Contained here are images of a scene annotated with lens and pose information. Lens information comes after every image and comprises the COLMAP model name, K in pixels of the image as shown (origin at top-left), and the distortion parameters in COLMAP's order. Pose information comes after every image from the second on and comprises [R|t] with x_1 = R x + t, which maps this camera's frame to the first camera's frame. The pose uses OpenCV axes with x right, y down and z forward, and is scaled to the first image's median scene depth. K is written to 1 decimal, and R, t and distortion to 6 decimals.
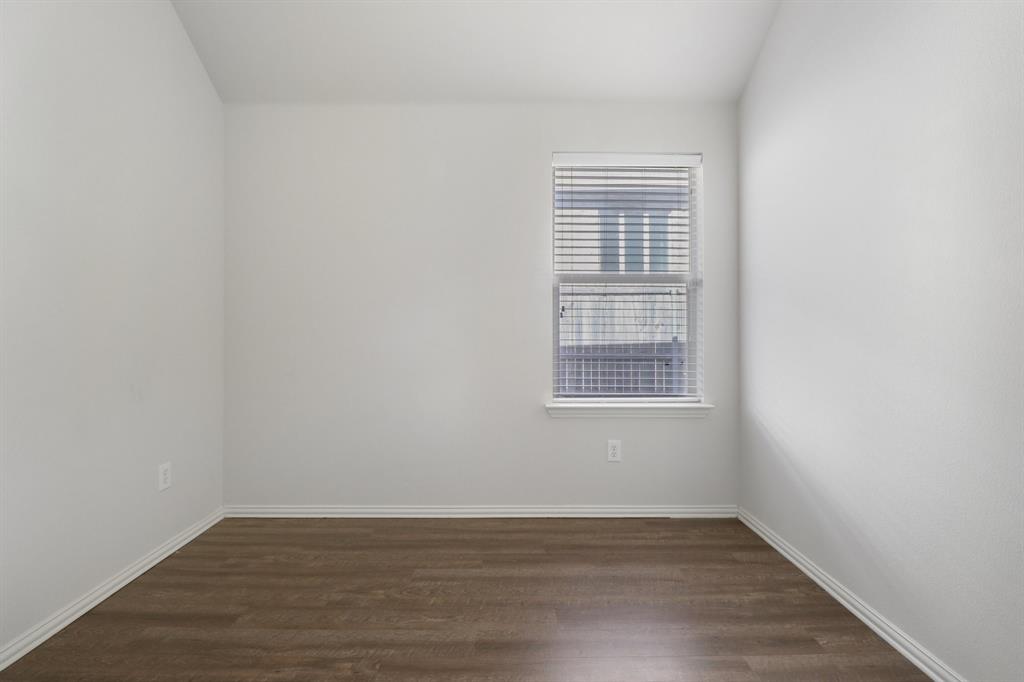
lens RADIAL K [[522.7, 0, 595.5], [0, 522.7, 324.1], [0, 0, 1]] dist [-0.000630, -0.010957]
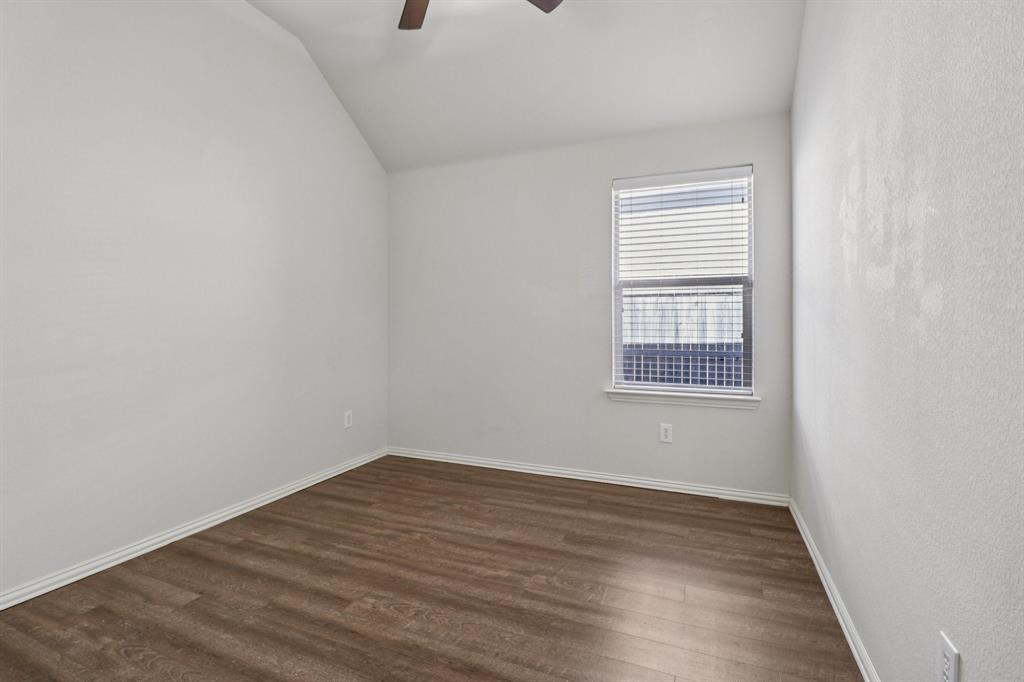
lens RADIAL K [[476.1, 0, 518.5], [0, 476.1, 320.7], [0, 0, 1]] dist [-0.000842, -0.010411]
pose [[0.920620, -0.003646, -0.390443, 0.183122], [0.002179, 0.999989, -0.004200, -0.001133], [0.390454, 0.003016, 0.920618, -0.115444]]
